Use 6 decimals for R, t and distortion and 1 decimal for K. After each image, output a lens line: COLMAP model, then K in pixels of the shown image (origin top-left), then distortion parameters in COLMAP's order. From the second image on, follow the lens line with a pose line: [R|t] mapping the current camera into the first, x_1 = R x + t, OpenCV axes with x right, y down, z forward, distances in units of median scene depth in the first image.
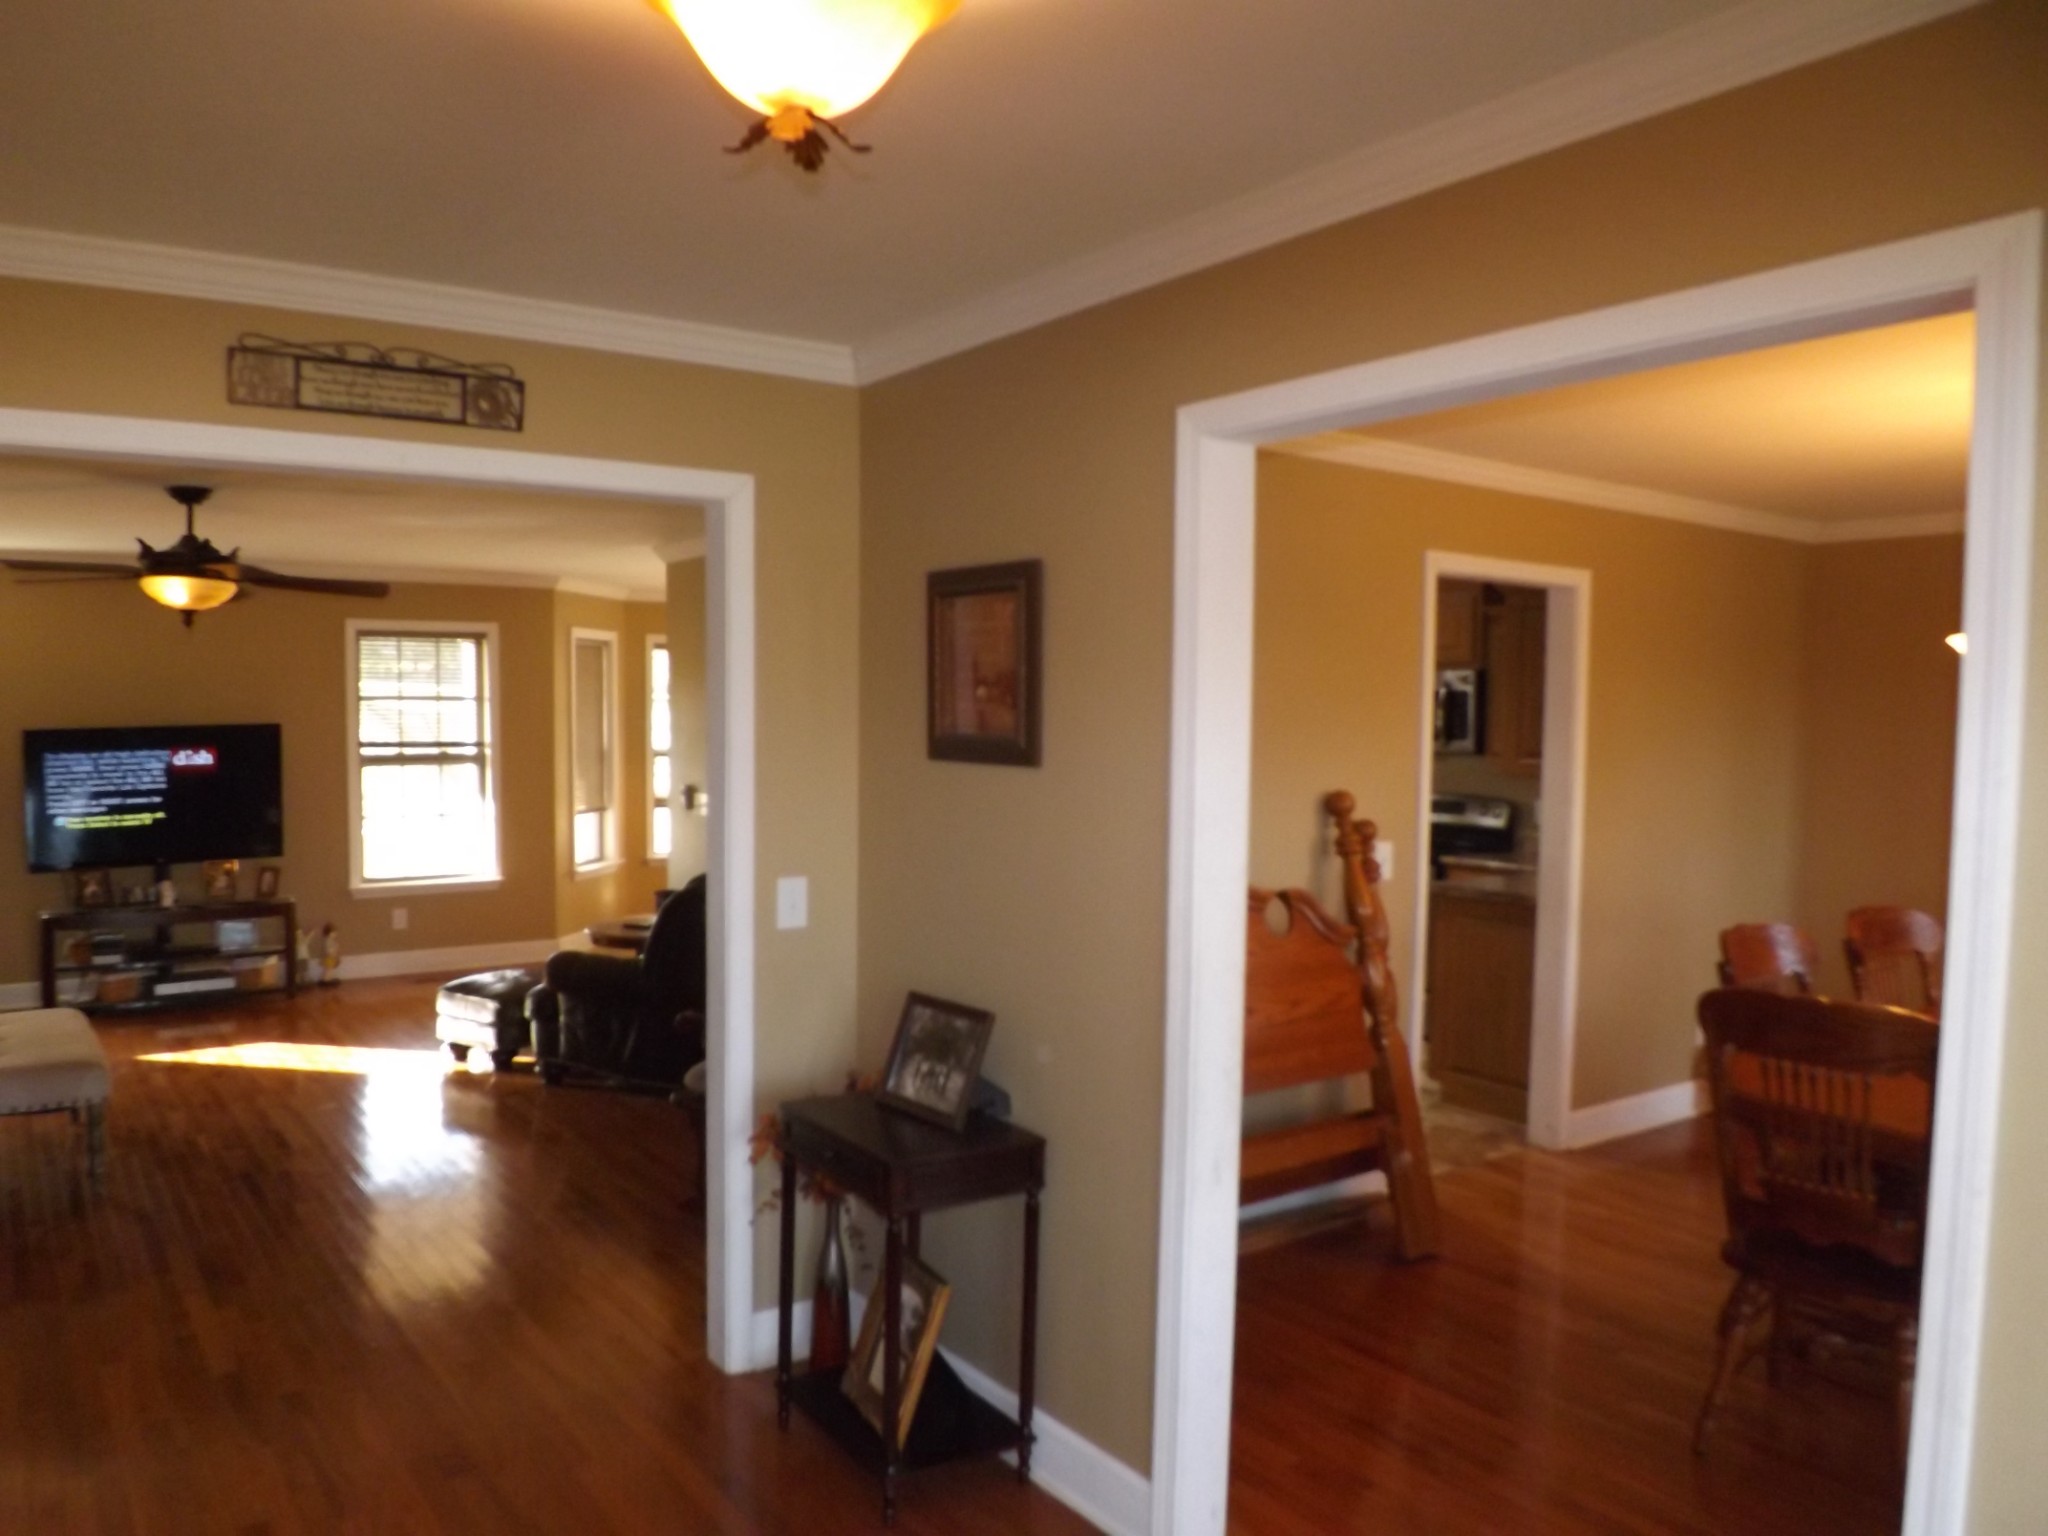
lens RADIAL K [[1464.6, 0, 1026.8], [0, 1464.6, 756.6], [0, 0, 1]] dist [-0.062833, 0.008724]
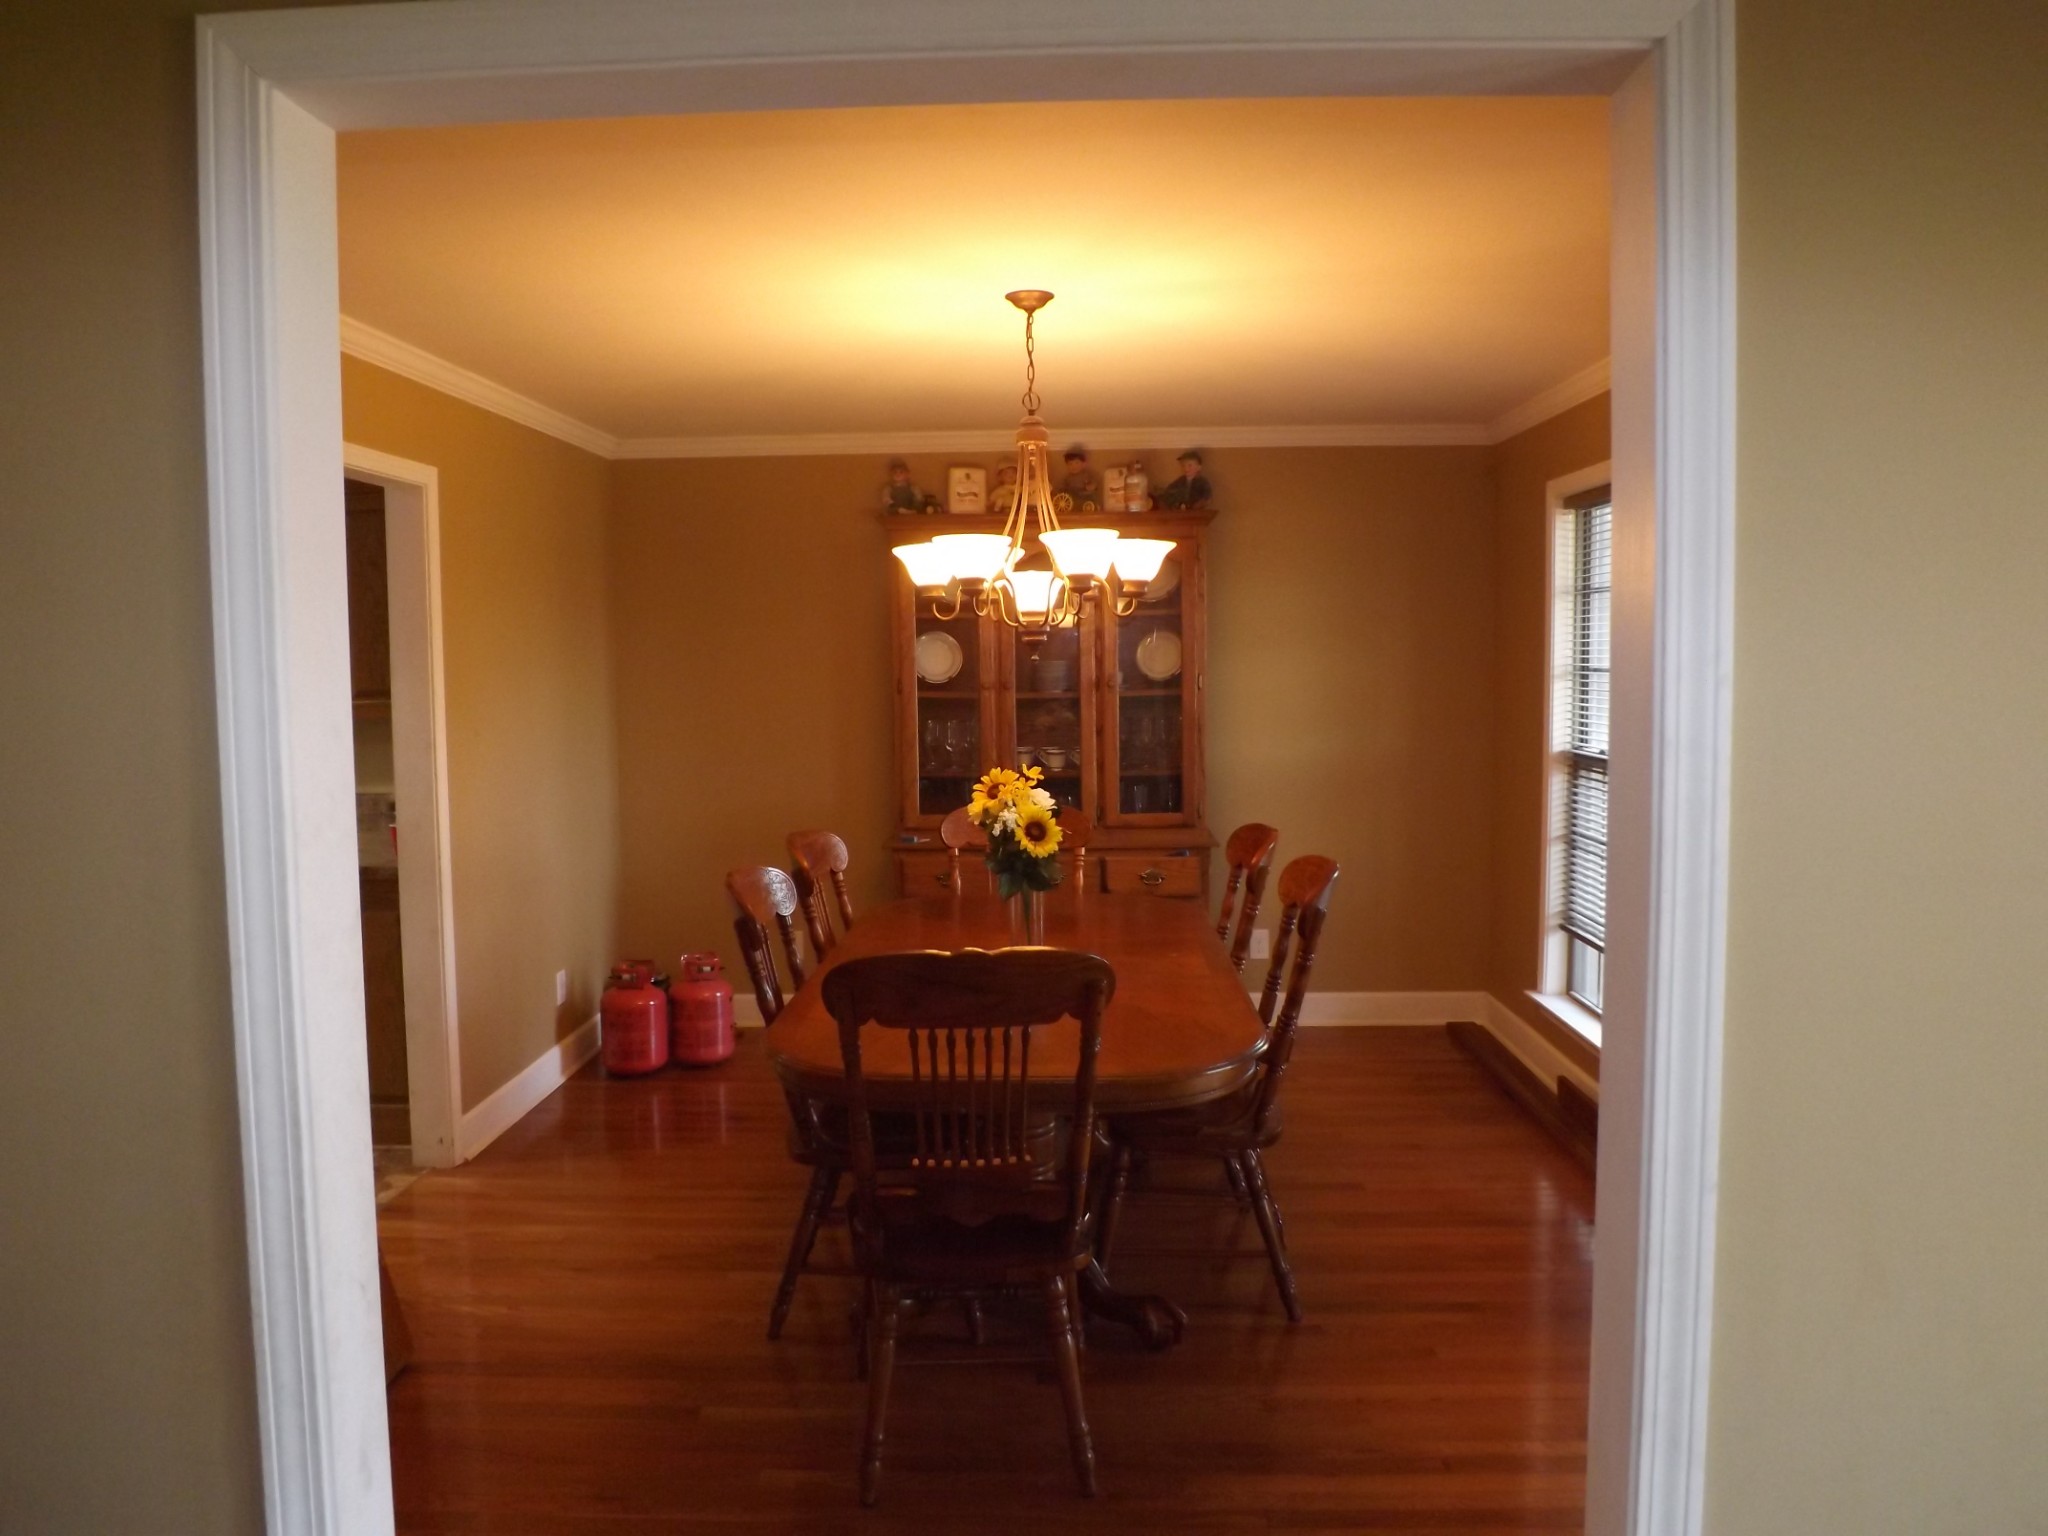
lens RADIAL K [[1464.6, 0, 1026.8], [0, 1464.6, 756.6], [0, 0, 1]] dist [-0.062833, 0.008724]
pose [[0.626911, -0.080576, 0.774913, -0.051423], [0.048423, 0.996744, 0.064467, -0.000721], [-0.777585, -0.002891, 0.628772, 0.221648]]
